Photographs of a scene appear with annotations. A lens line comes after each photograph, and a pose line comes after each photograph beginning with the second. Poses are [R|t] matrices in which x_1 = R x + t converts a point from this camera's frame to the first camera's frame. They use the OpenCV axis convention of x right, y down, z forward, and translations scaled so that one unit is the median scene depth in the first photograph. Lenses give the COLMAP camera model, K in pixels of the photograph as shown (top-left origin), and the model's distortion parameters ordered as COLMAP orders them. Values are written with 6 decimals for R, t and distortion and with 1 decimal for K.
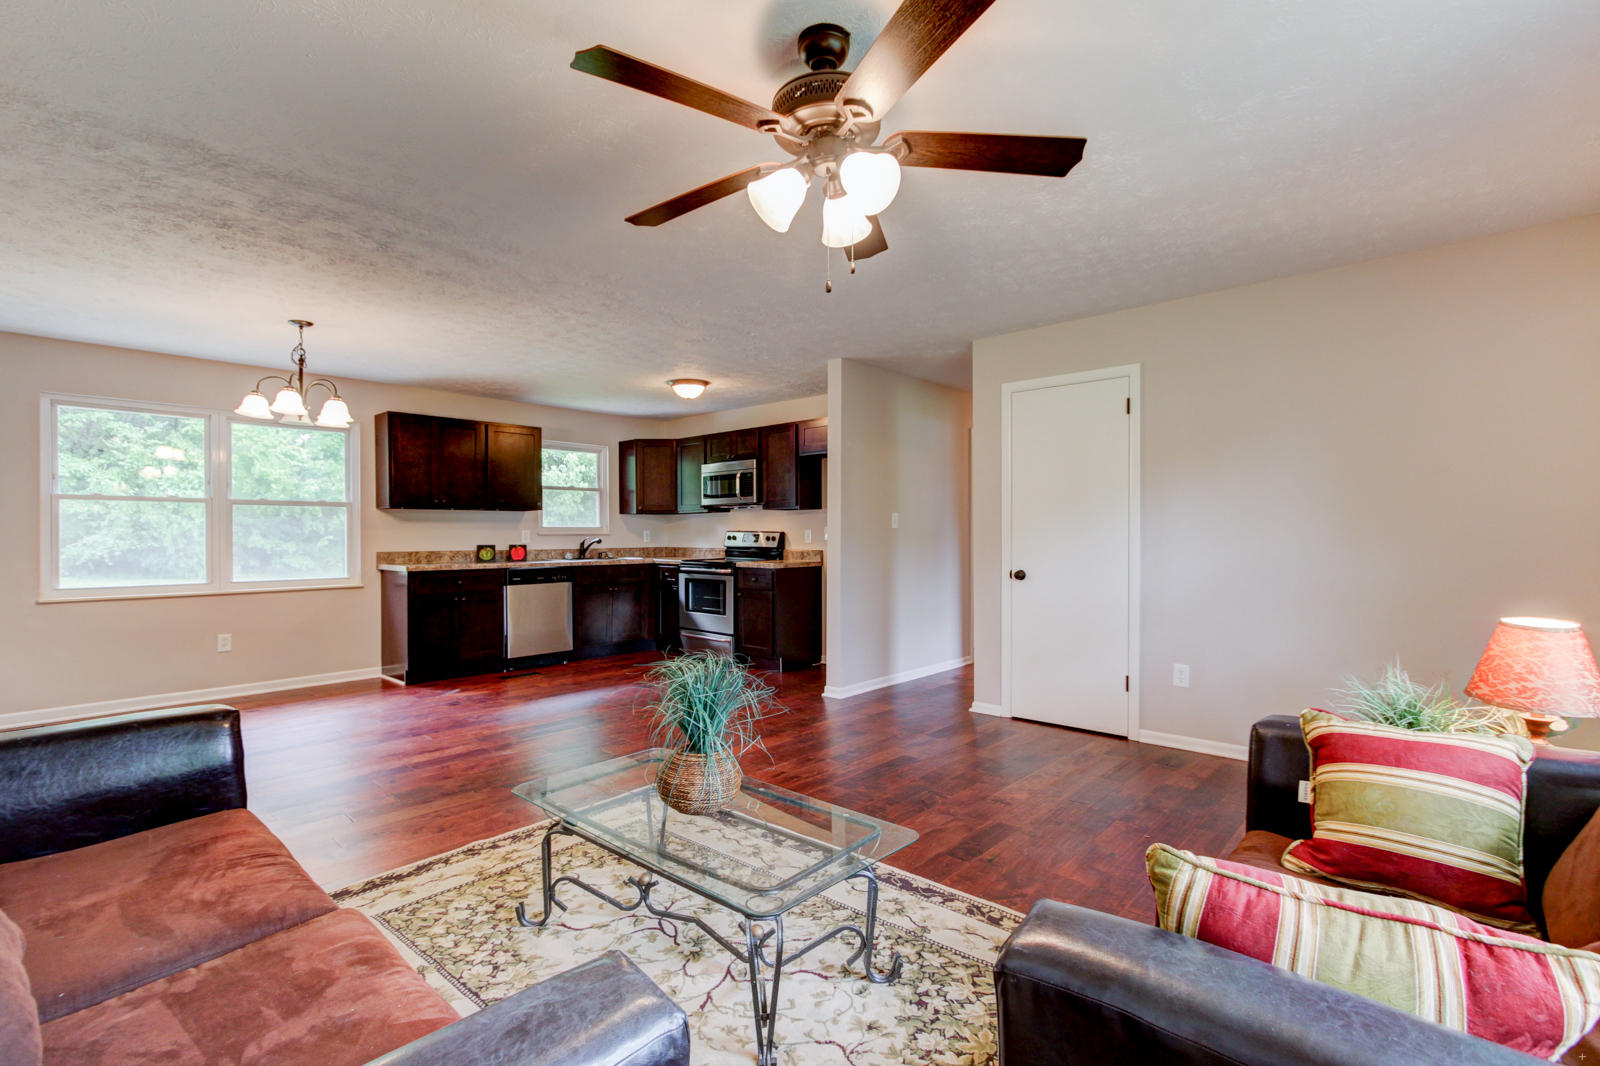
lens RADIAL K [[730.5, 0, 796.5], [0, 730.5, 529.8], [0, 0, 1]] dist [0.003168, 0.000316]
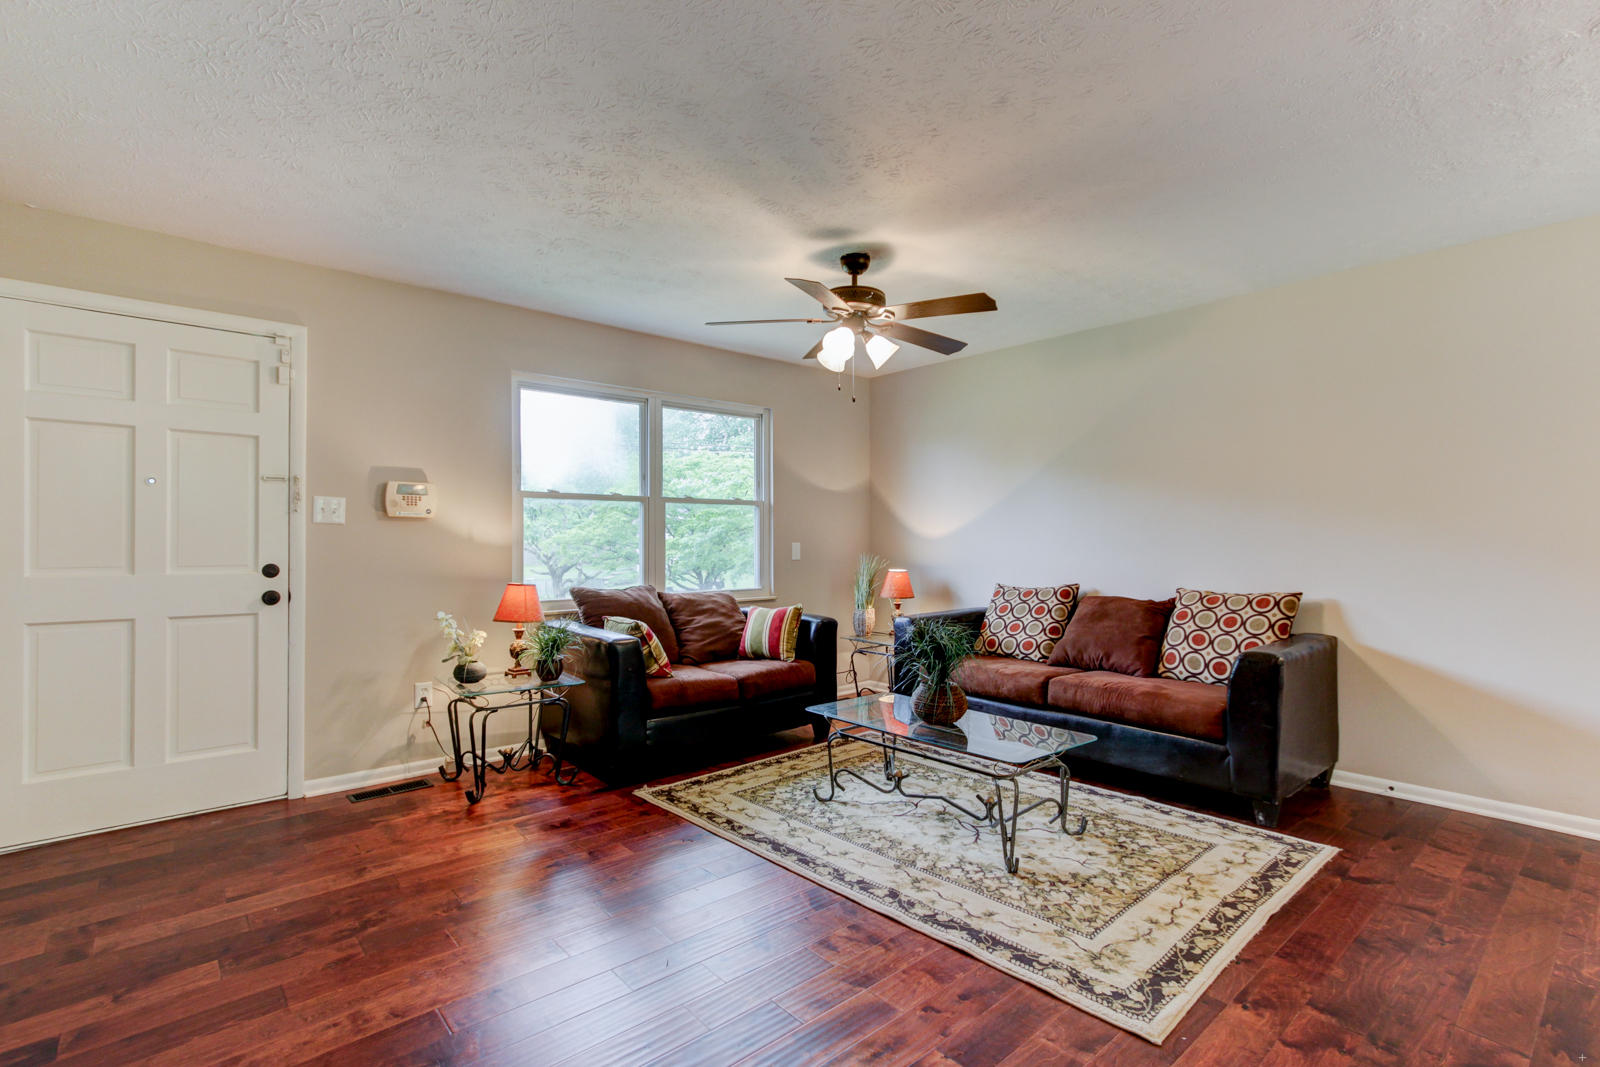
lens RADIAL K [[745.8, 0, 782.7], [0, 745.8, 539.4], [0, 0, 1]] dist [-0.002990, 0.000351]
pose [[-0.991520, 0.007241, 0.129749, -0.005200], [0.006136, 0.999941, -0.008910, 0.005322], [-0.129806, -0.008038, -0.991507, 0.796749]]
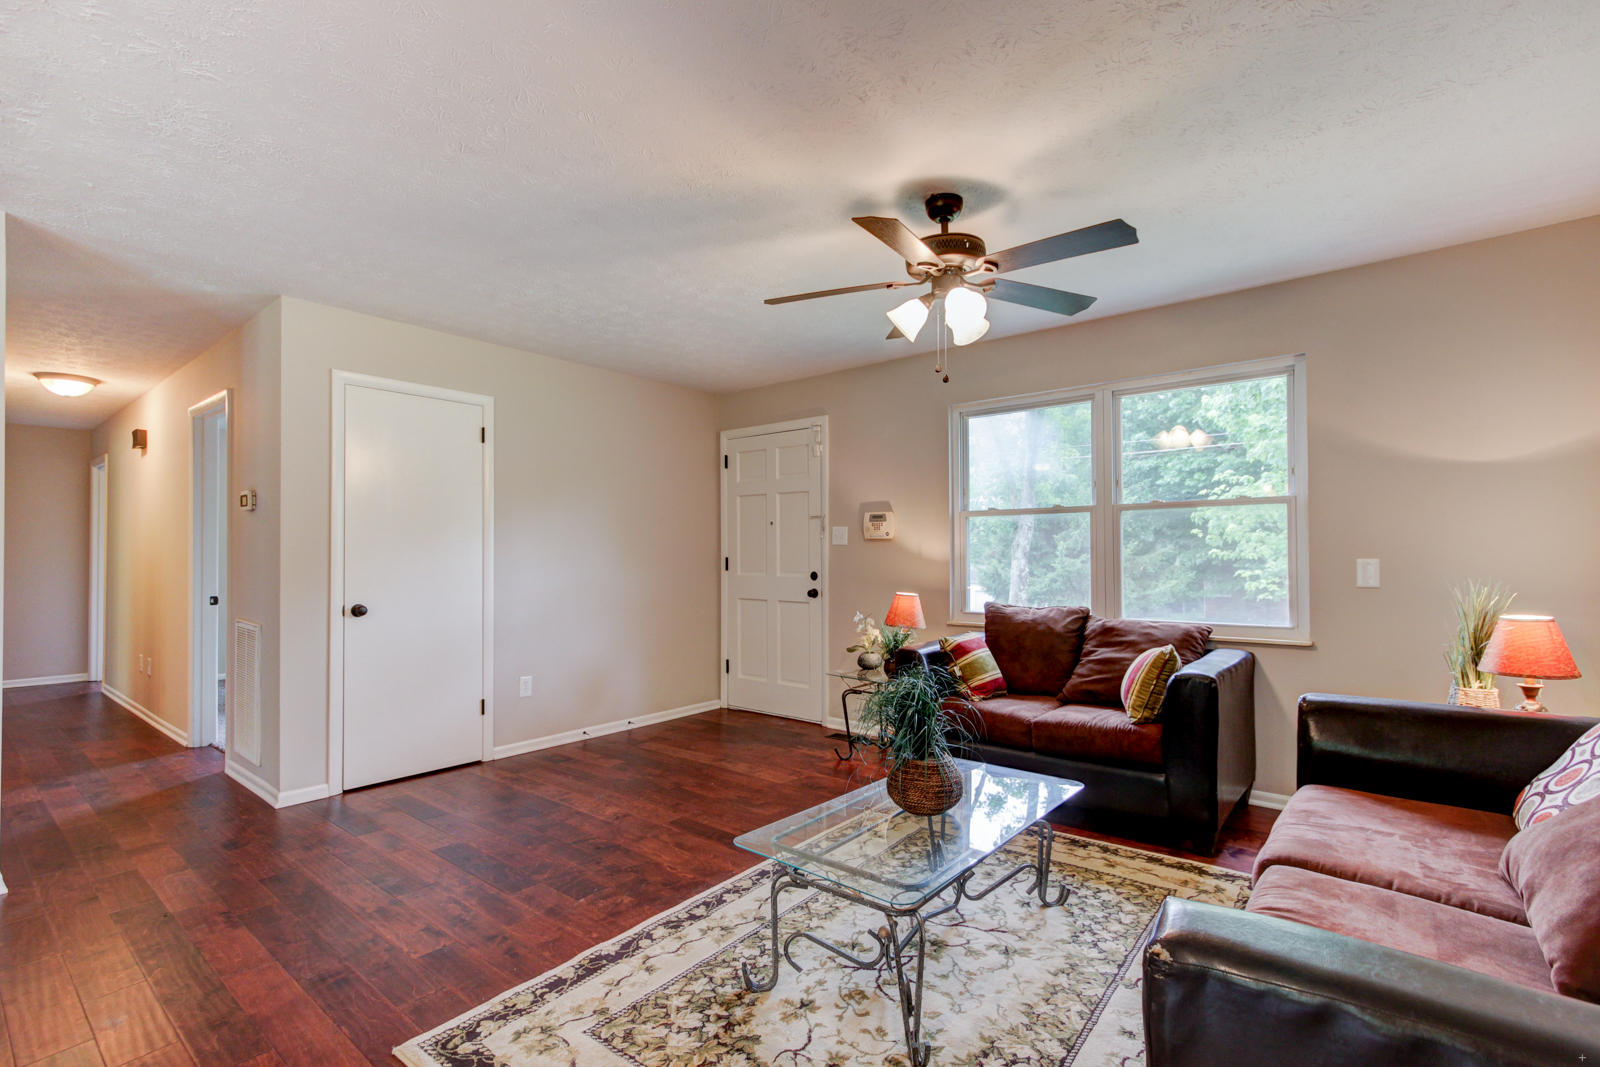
lens RADIAL K [[730.5, 0, 808.3], [0, 730.5, 544.1], [0, 0, 1]] dist [0.003168, 0.000316]
pose [[-0.052217, 0.022371, 0.998385, -0.377342], [-0.002386, 0.999743, -0.022526, 0.003456], [-0.998633, -0.003558, -0.052150, 0.382948]]
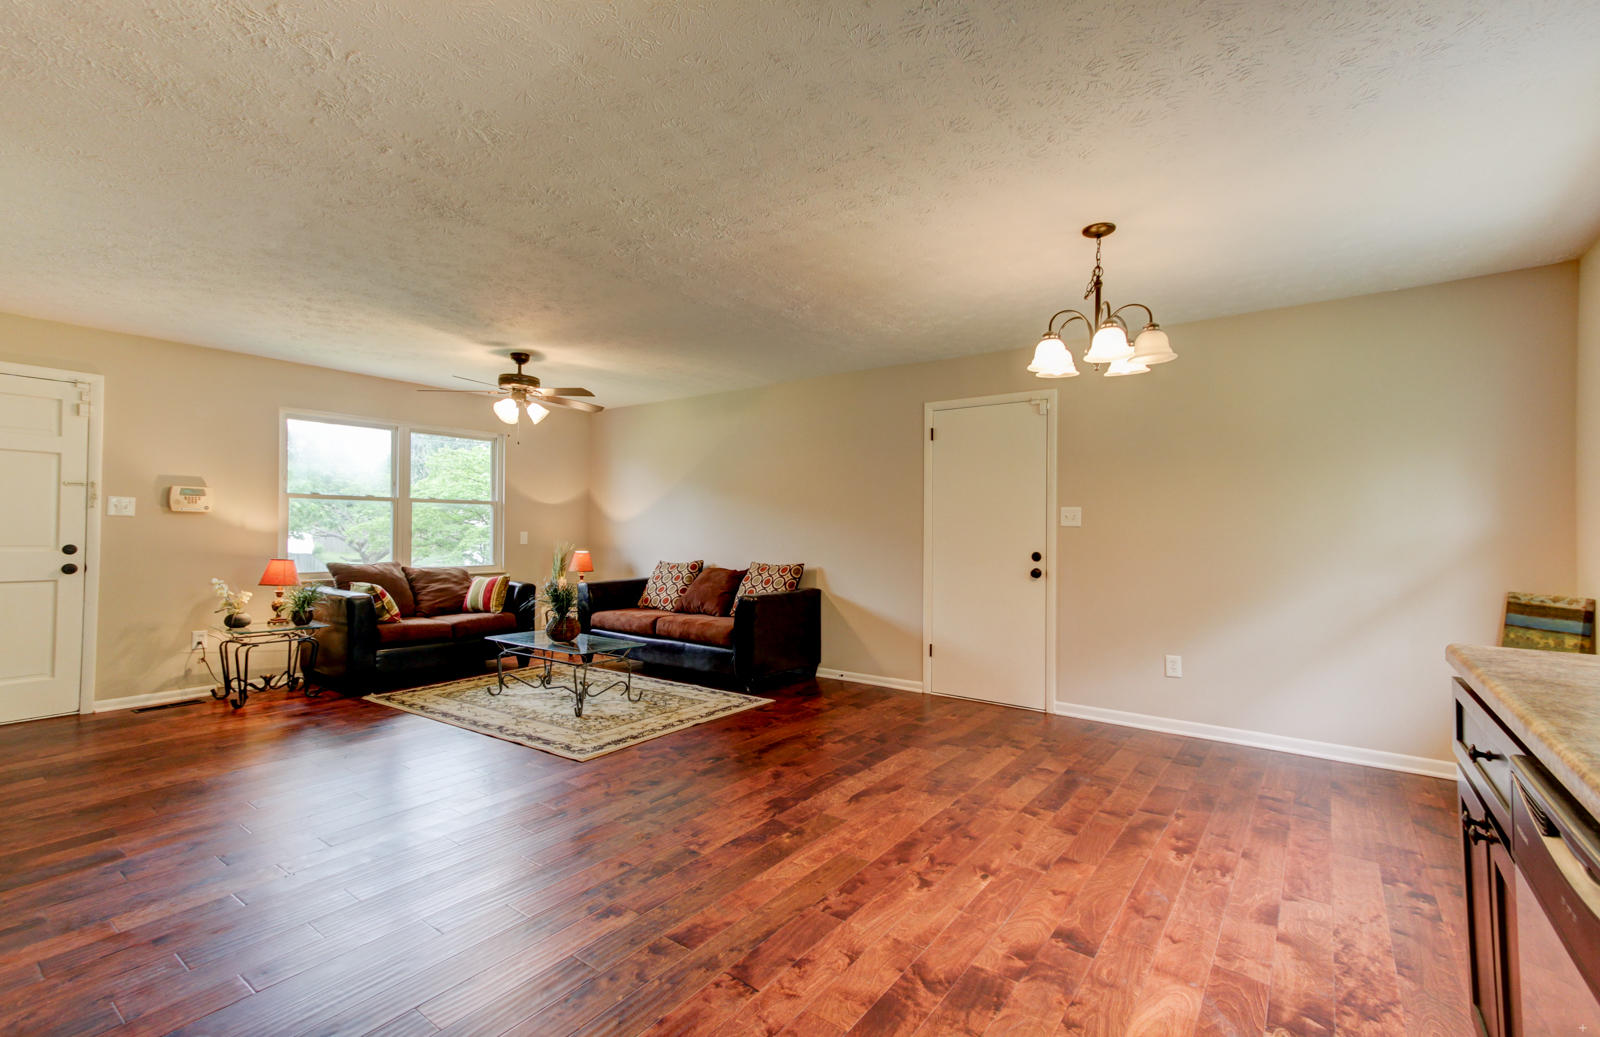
lens RADIAL K [[712.1, 0, 770.9], [0, 712.1, 522.0], [0, 0, 1]] dist [0.042387, -0.002449]
pose [[-0.997413, -0.002125, -0.071852, -0.206570], [-0.000779, 0.999824, -0.018758, 0.006585], [0.071879, -0.018654, -0.997239, 1.085098]]
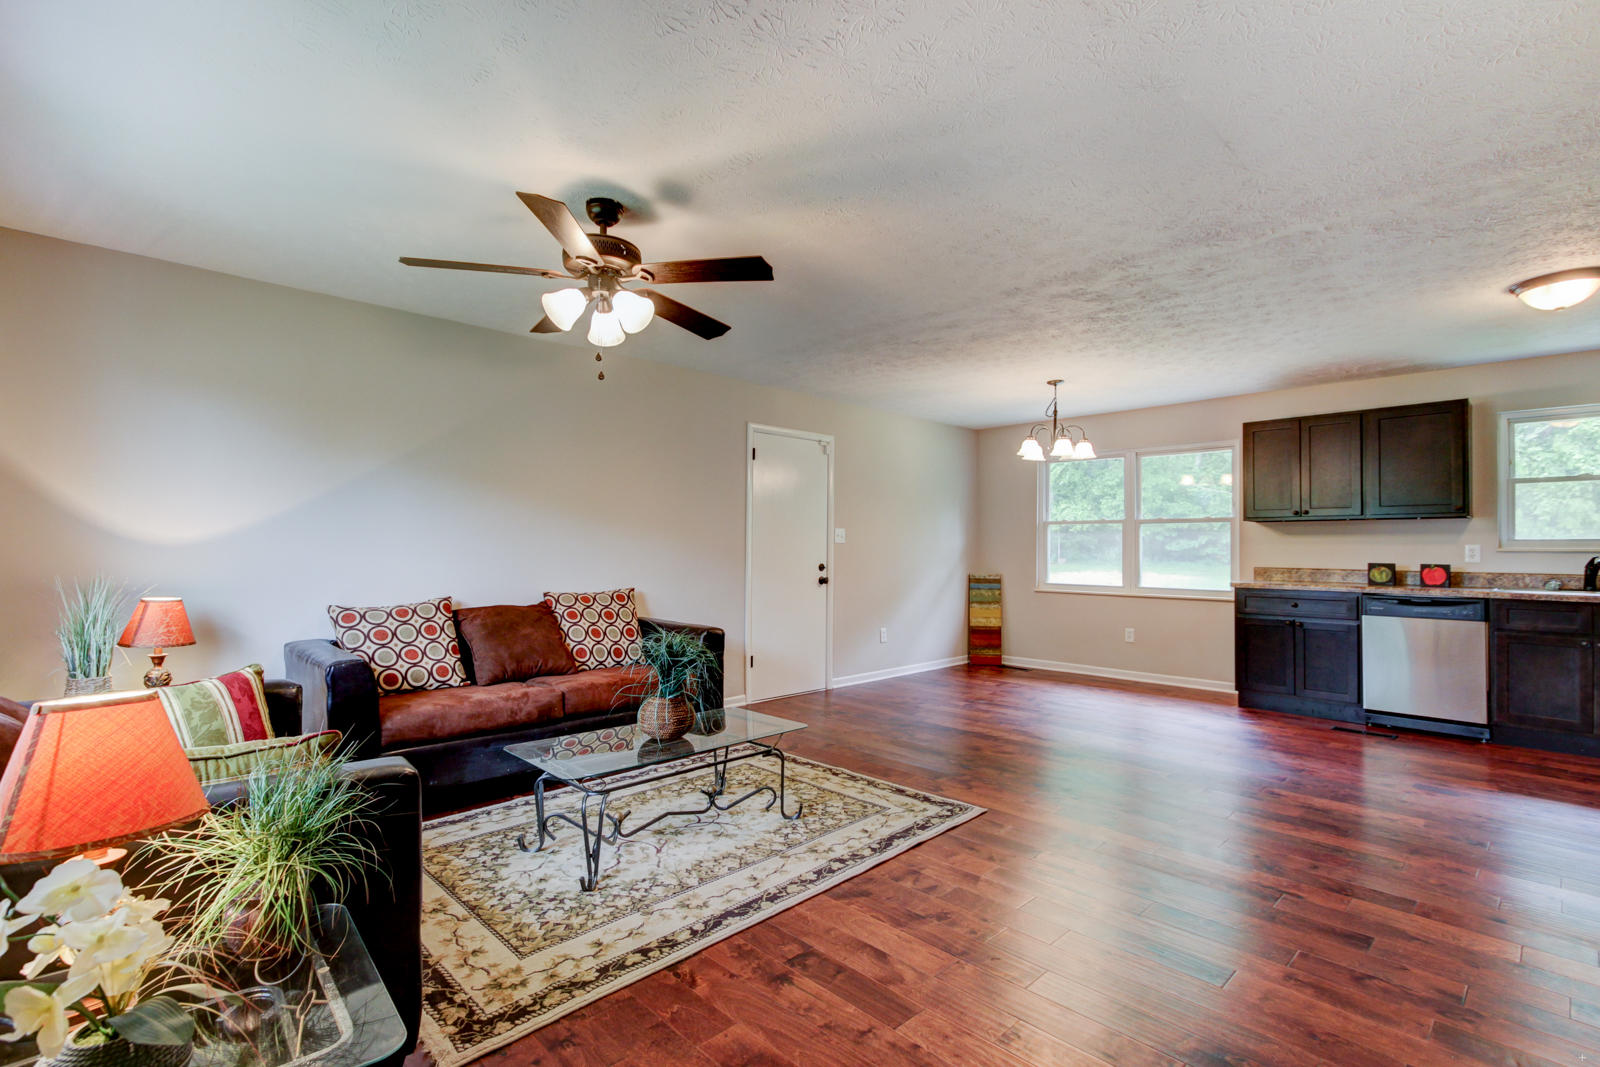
lens RADIAL K [[745.8, 0, 815.2], [0, 745.8, 540.0], [0, 0, 1]] dist [-0.002990, 0.000351]
pose [[-0.052814, -0.006339, -0.998584, 0.417032], [0.002318, 0.999976, -0.006471, -0.000993], [0.998602, -0.002657, -0.052798, 0.428157]]
